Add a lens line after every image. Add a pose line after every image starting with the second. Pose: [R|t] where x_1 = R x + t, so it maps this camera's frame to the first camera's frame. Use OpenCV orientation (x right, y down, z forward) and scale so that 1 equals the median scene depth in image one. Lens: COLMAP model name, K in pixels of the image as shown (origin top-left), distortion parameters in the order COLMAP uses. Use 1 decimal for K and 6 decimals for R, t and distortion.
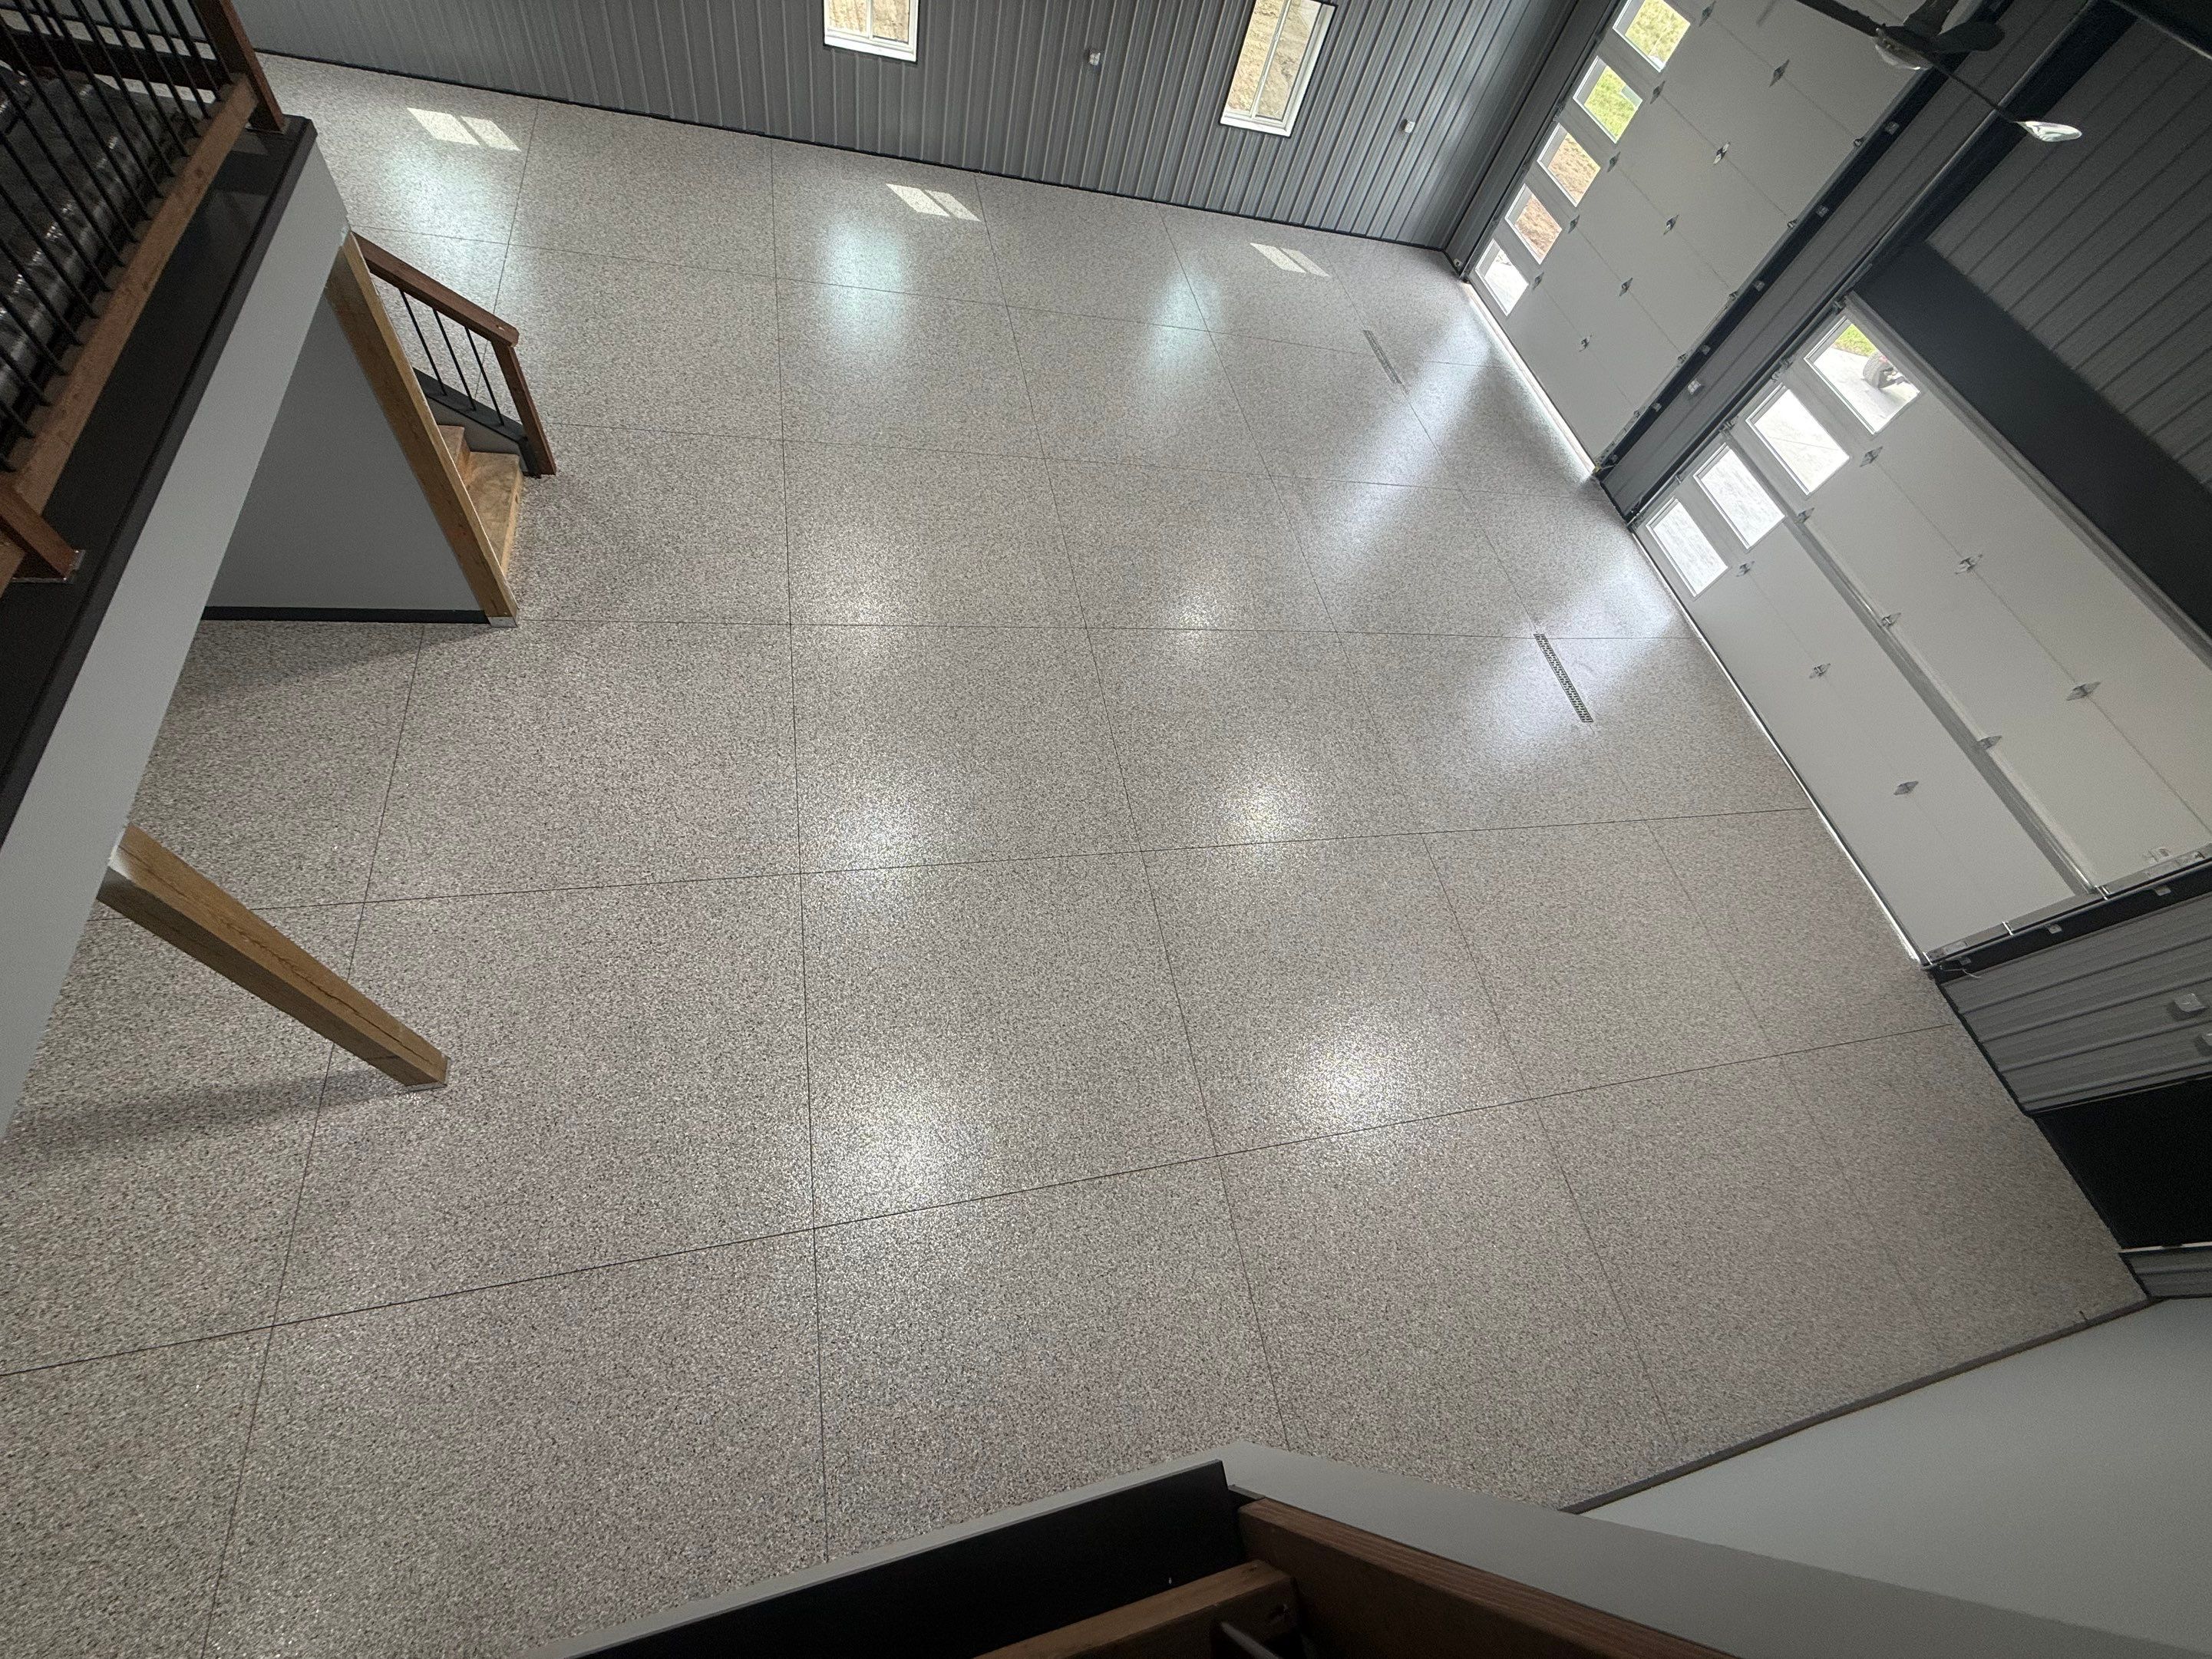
lens RADIAL K [[882.3, 0, 1101.5], [0, 882.3, 830.4], [0, 0, 1]] dist [0.000193, 0.000078]
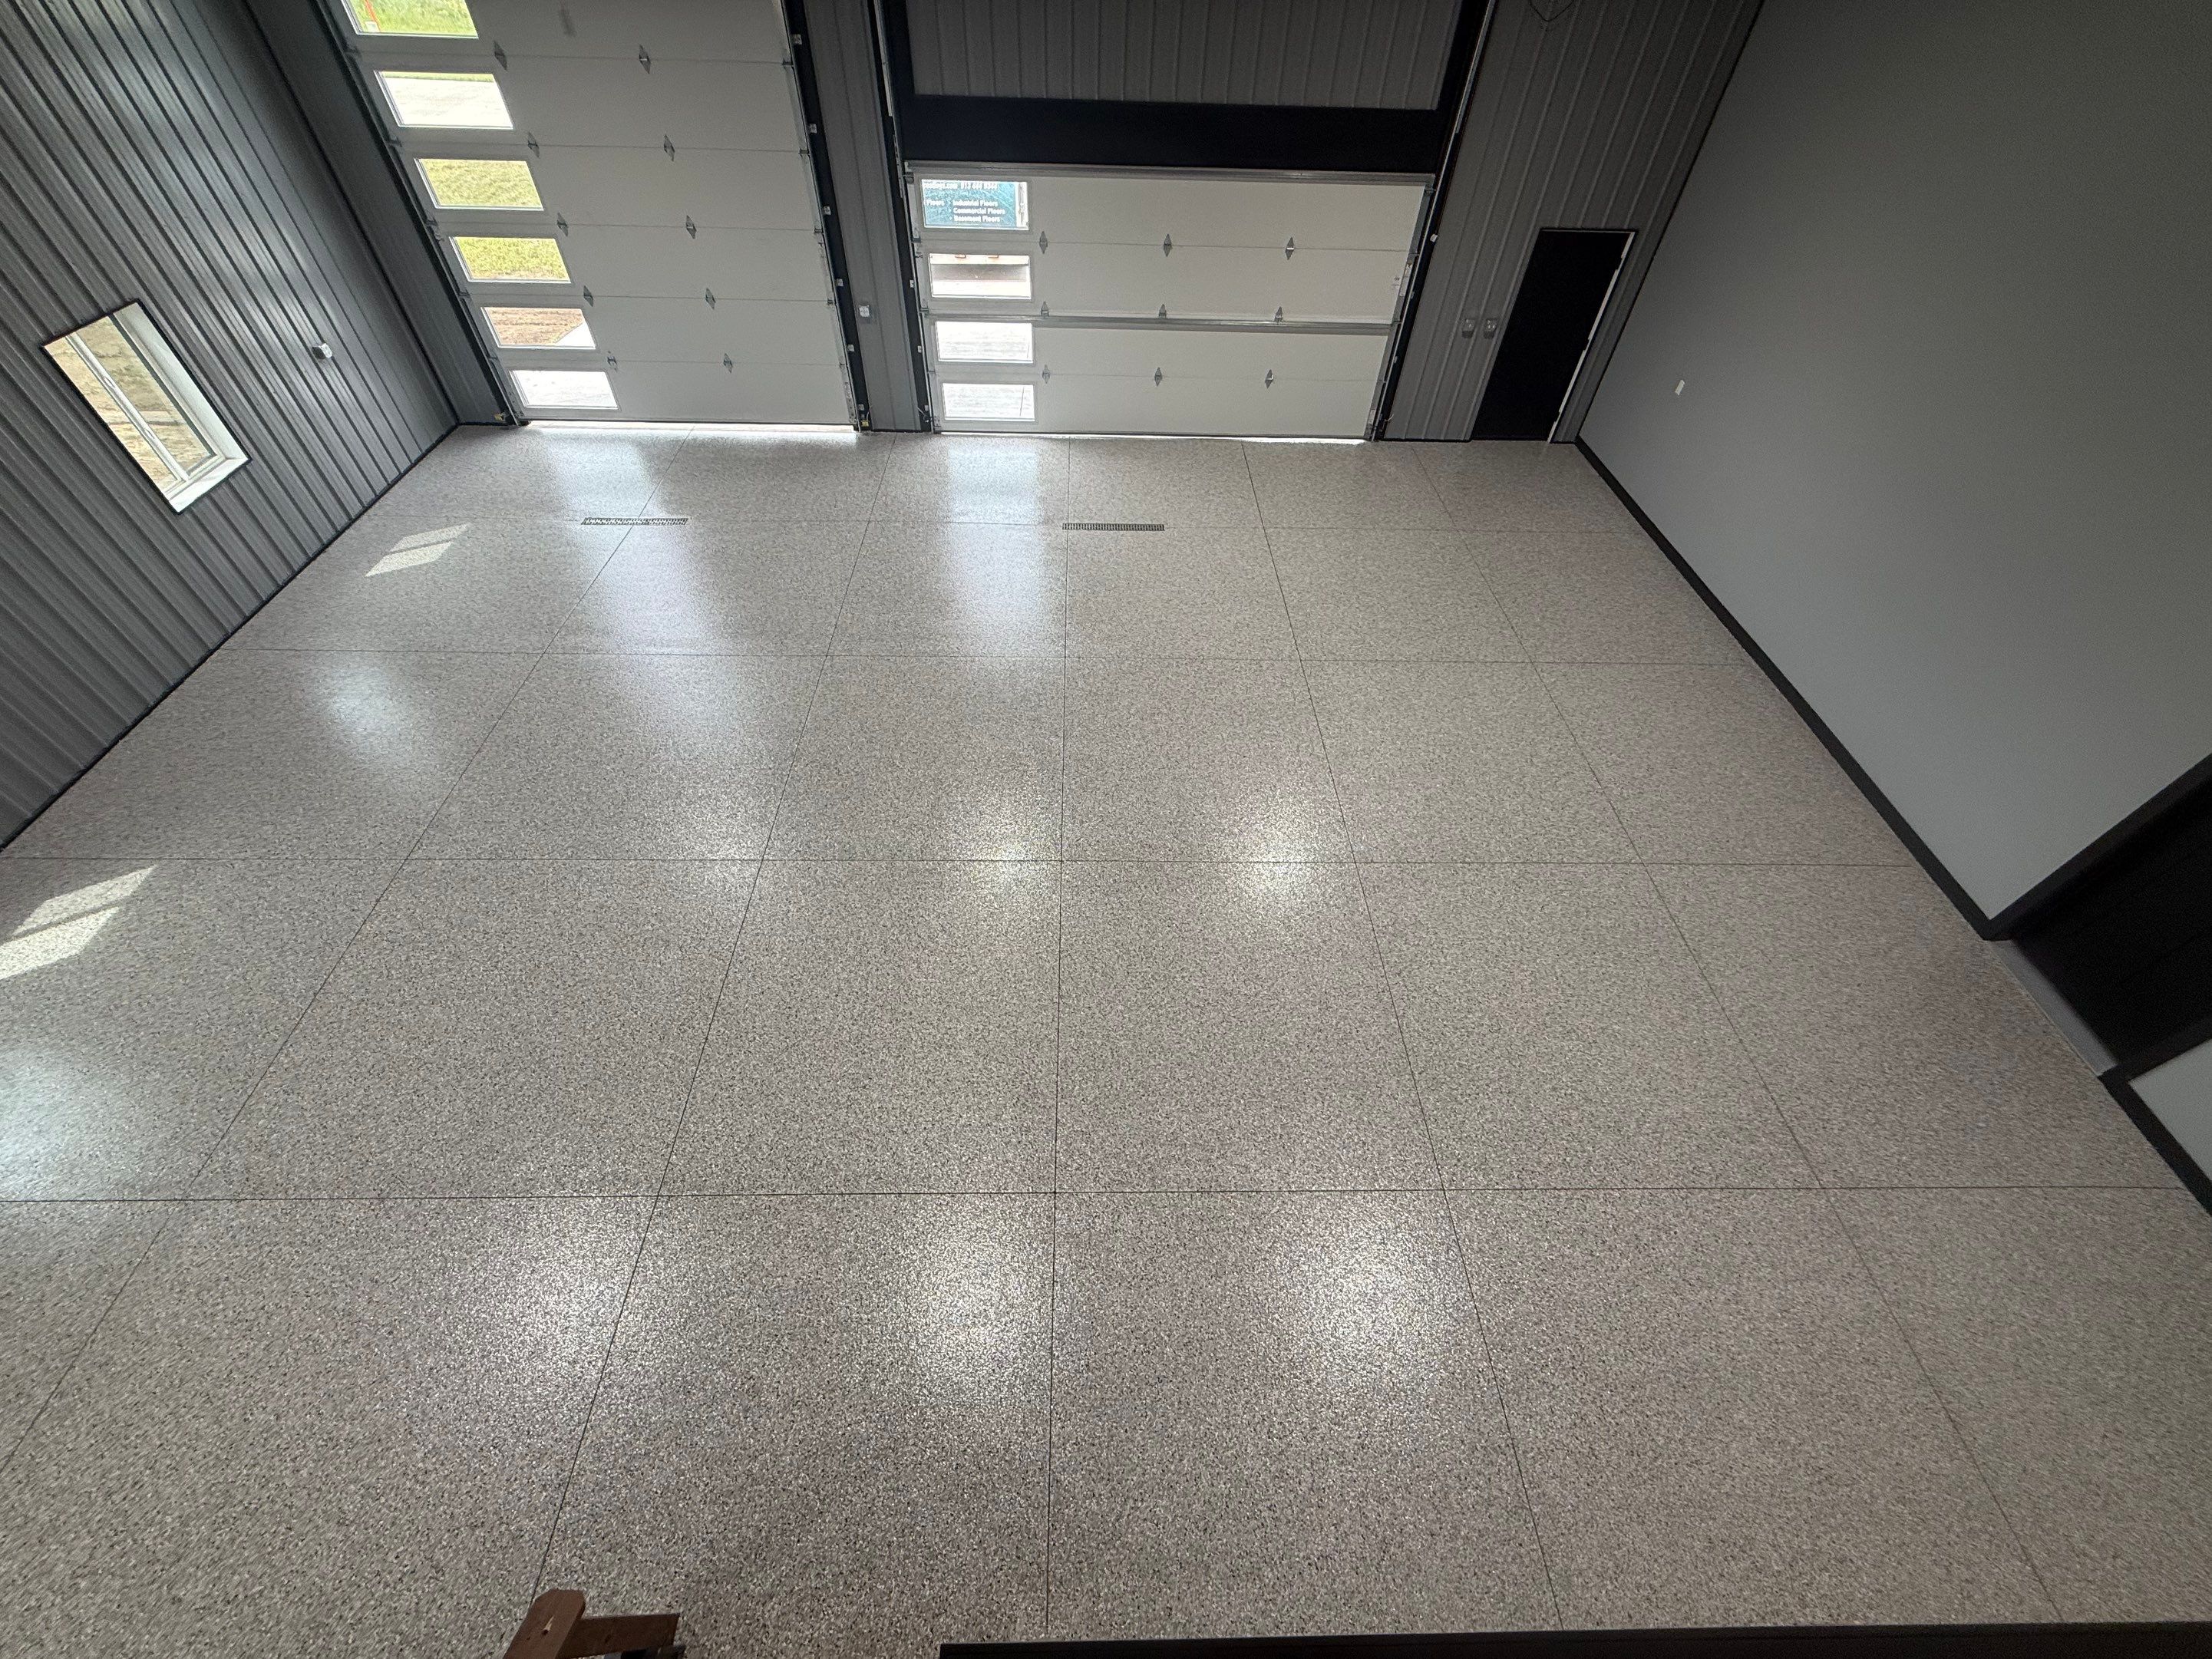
lens RADIAL K [[882.3, 0, 1107.0], [0, 882.3, 829.0], [0, 0, 1]] dist [0.000193, 0.000078]
pose [[0.185943, -0.863820, 0.468232, -0.396349], [0.851507, 0.379447, 0.361877, -0.530712], [-0.490265, 0.331414, 0.806104, 0.282640]]
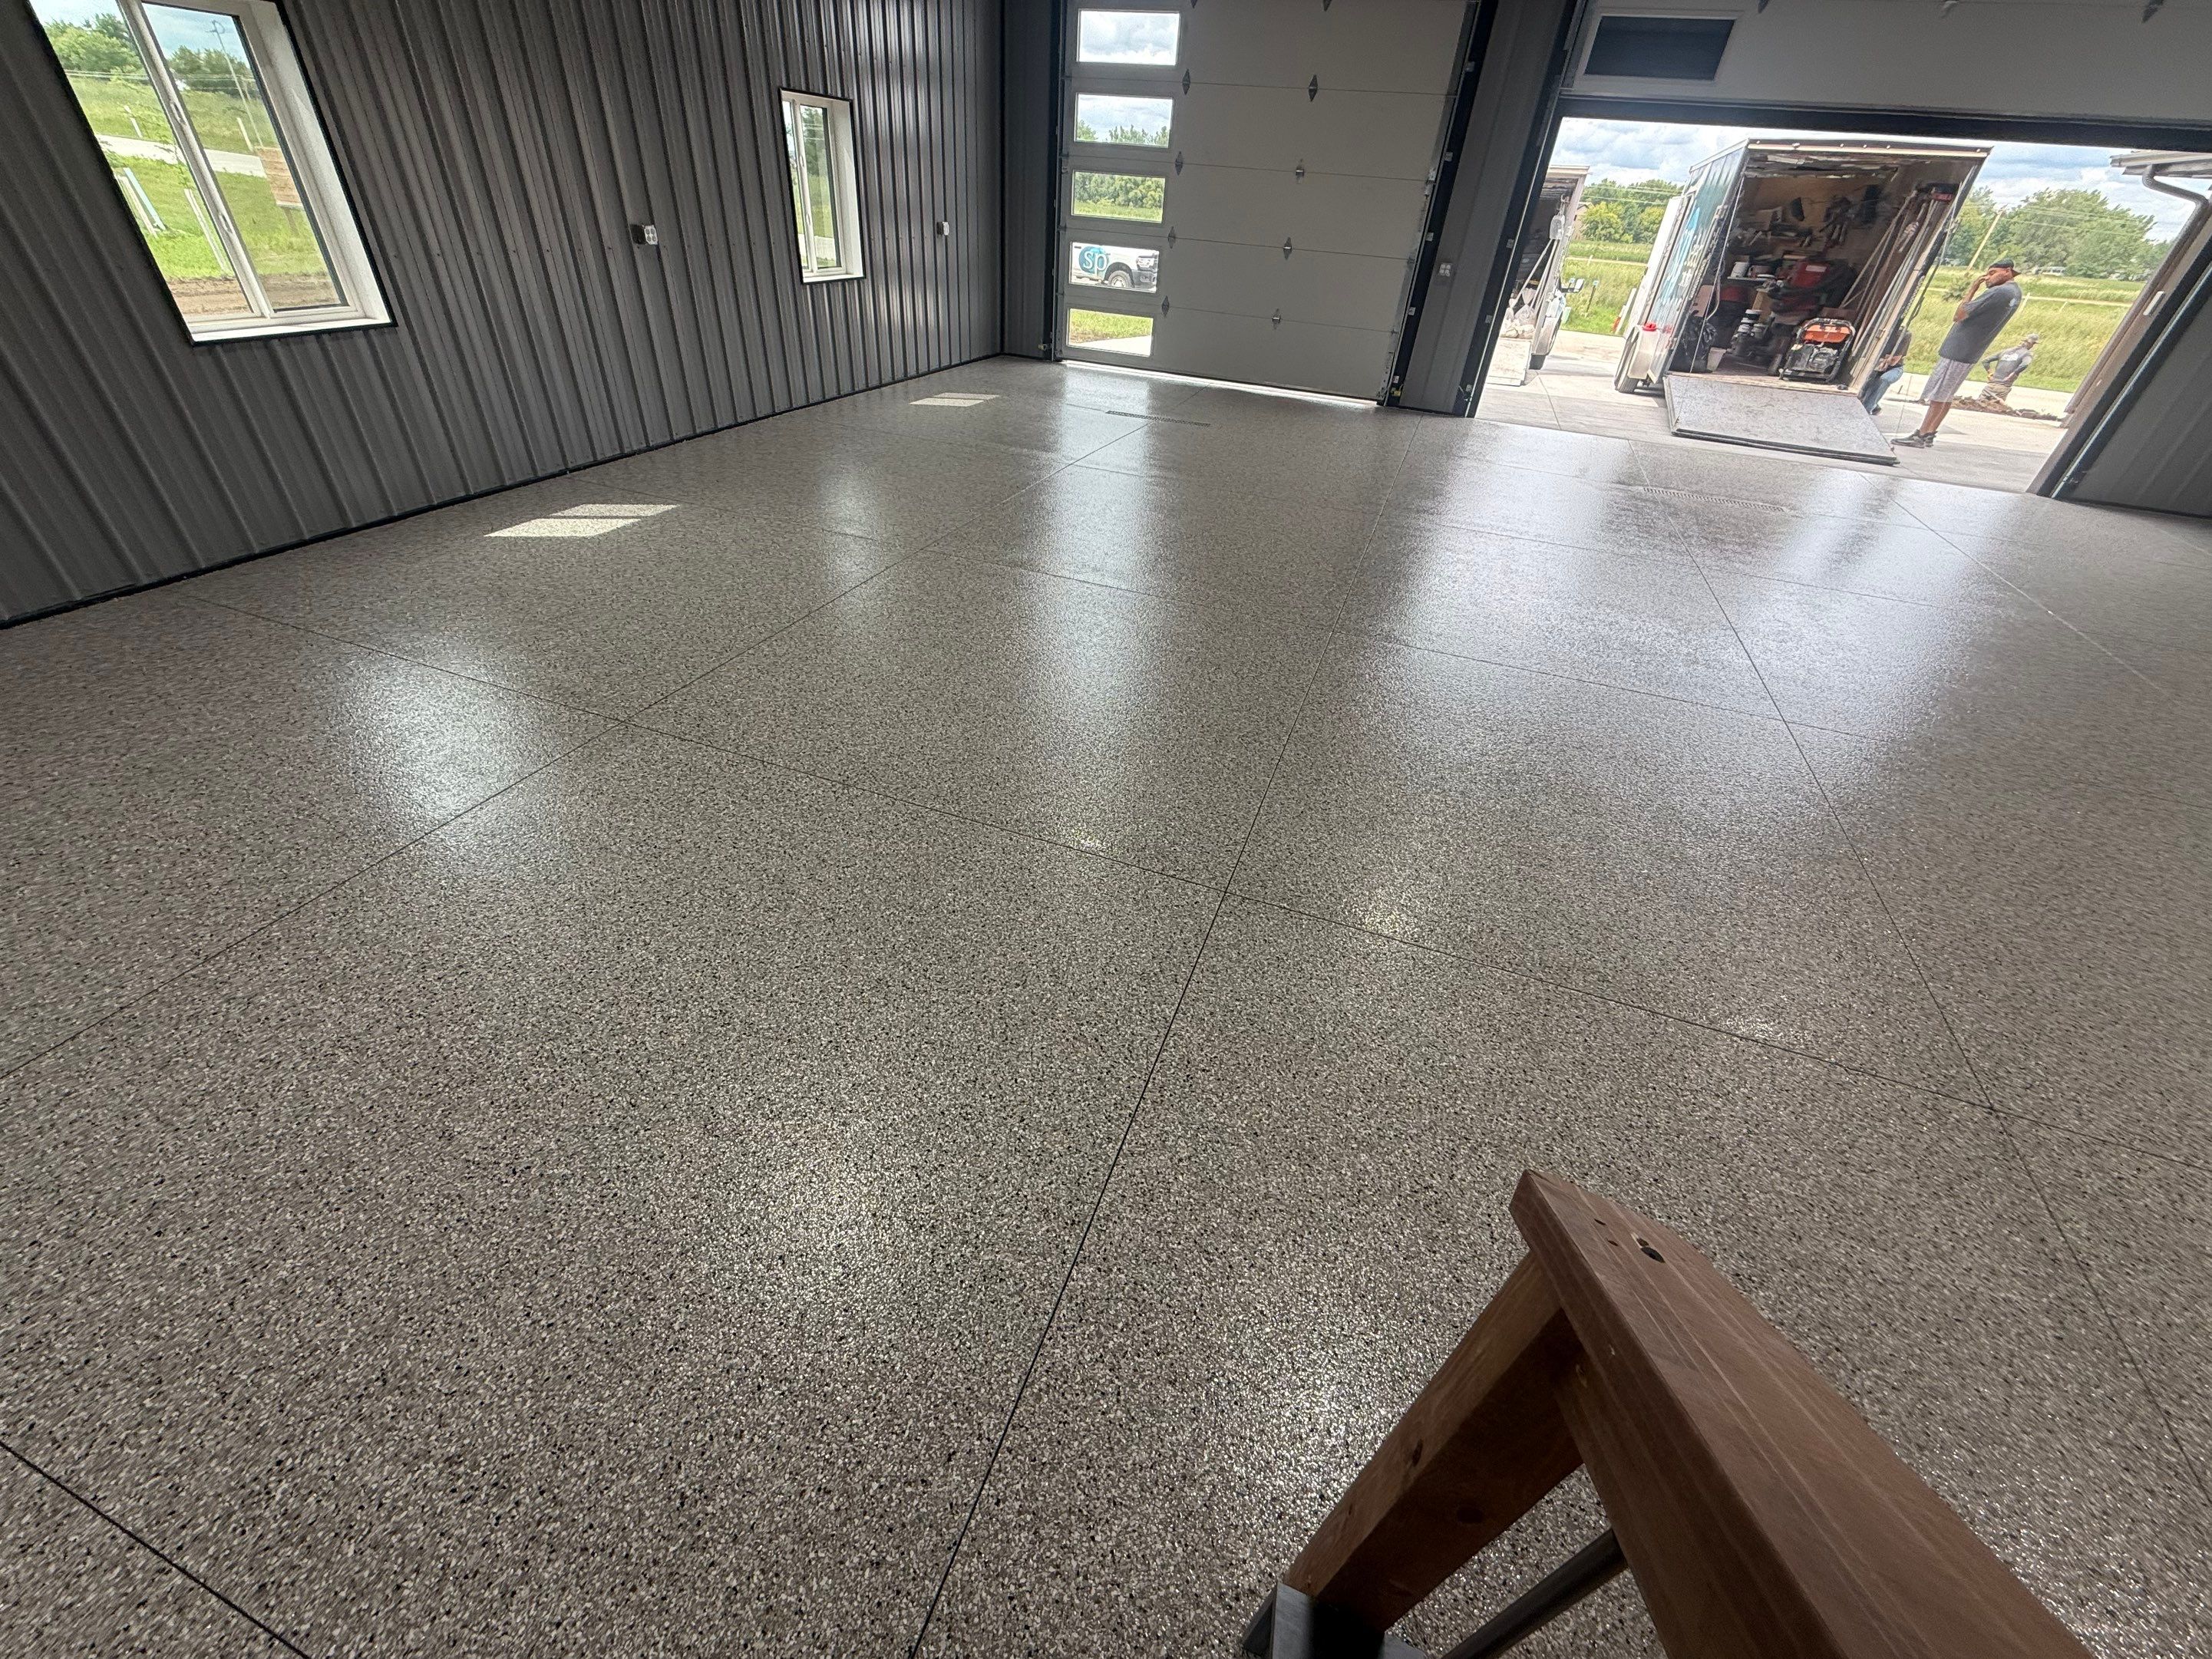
lens RADIAL K [[882.3, 0, 1106.9], [0, 882.3, 827.5], [0, 0, 1]] dist [0.000193, 0.000078]
pose [[0.533211, -0.646534, 0.545600, -0.617478], [0.754359, 0.655286, 0.039282, -0.550065], [-0.382921, 0.390633, 0.837124, 0.741107]]
